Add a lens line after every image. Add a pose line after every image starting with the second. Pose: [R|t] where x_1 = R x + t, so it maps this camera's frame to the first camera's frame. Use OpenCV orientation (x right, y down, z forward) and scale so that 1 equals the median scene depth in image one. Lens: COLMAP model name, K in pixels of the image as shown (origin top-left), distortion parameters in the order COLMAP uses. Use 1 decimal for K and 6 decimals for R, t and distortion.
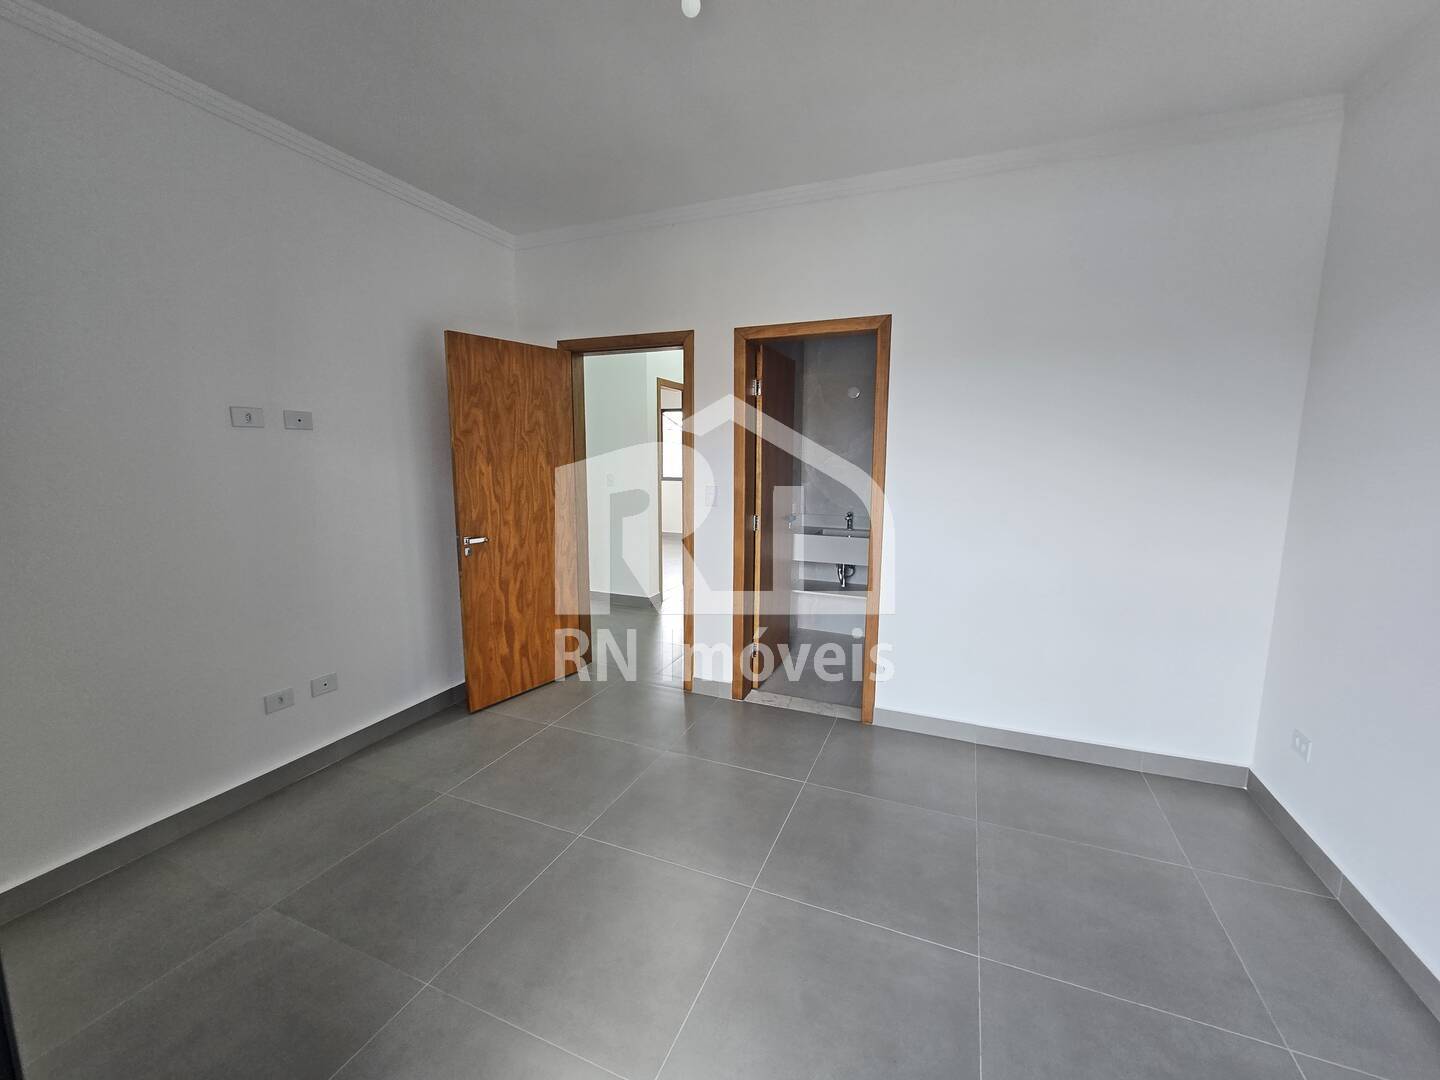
lens RADIAL K [[593.1, 0, 721.7], [0, 593.1, 535.4], [0, 0, 1]] dist [0.005839, 0.000013]
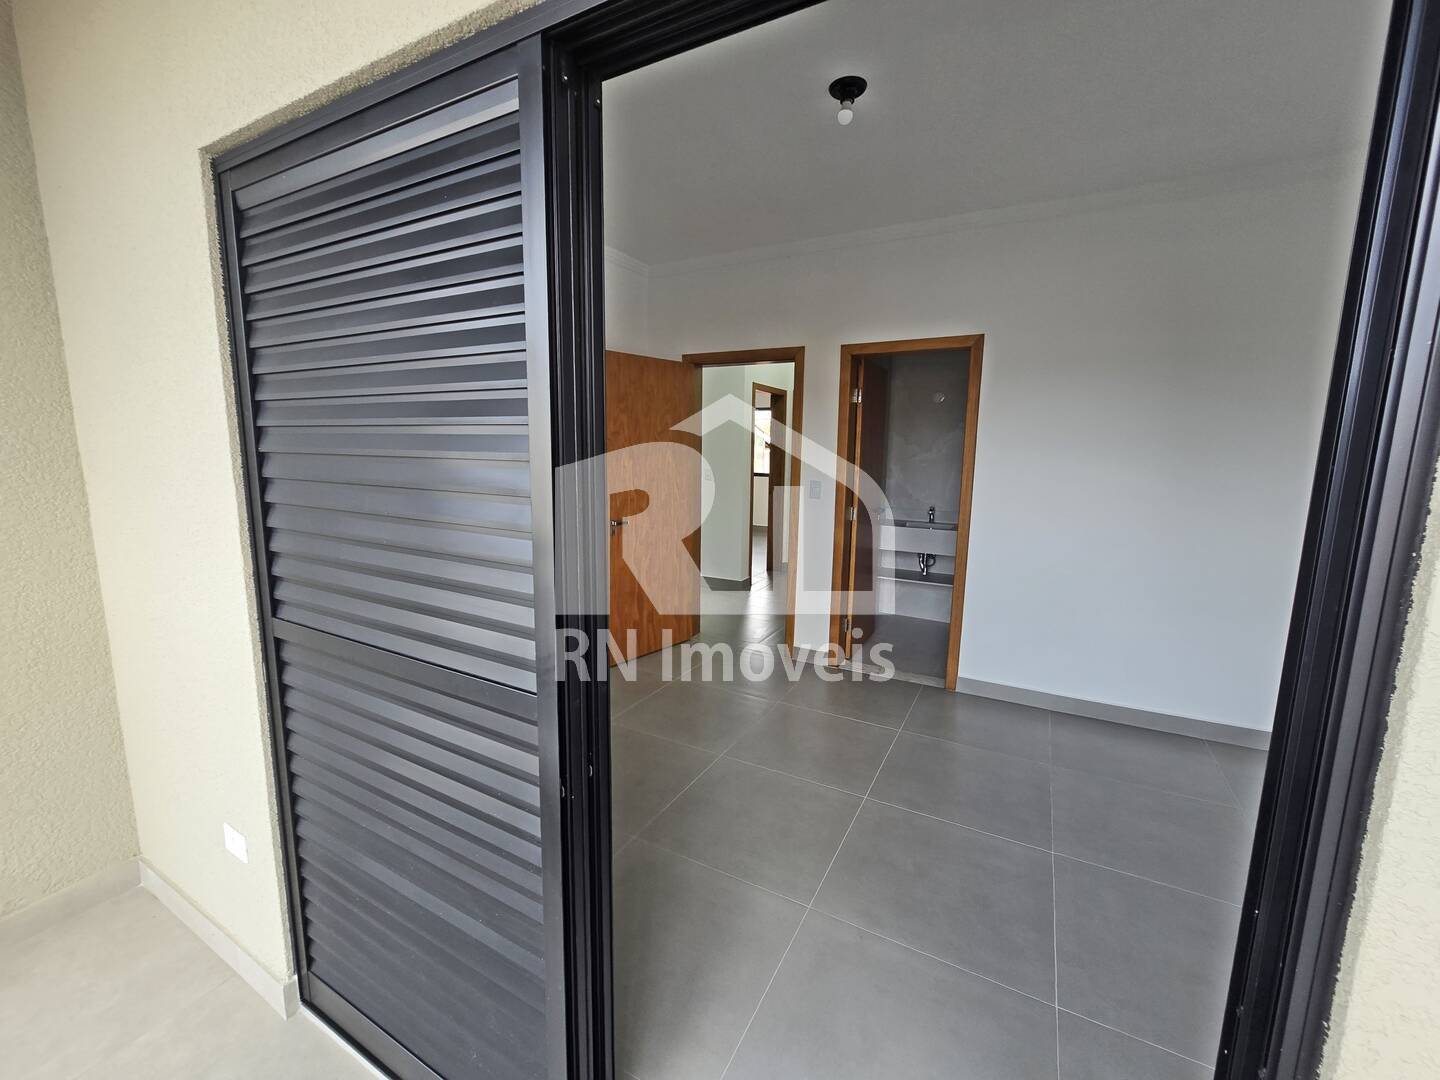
lens RADIAL K [[593.1, 0, 721.7], [0, 593.1, 535.4], [0, 0, 1]] dist [0.005839, 0.000013]
pose [[0.995058, 0.022977, -0.096598, -0.086180], [-0.022389, 0.999724, 0.007162, 0.019529], [0.096736, -0.004964, 0.995298, -0.173155]]
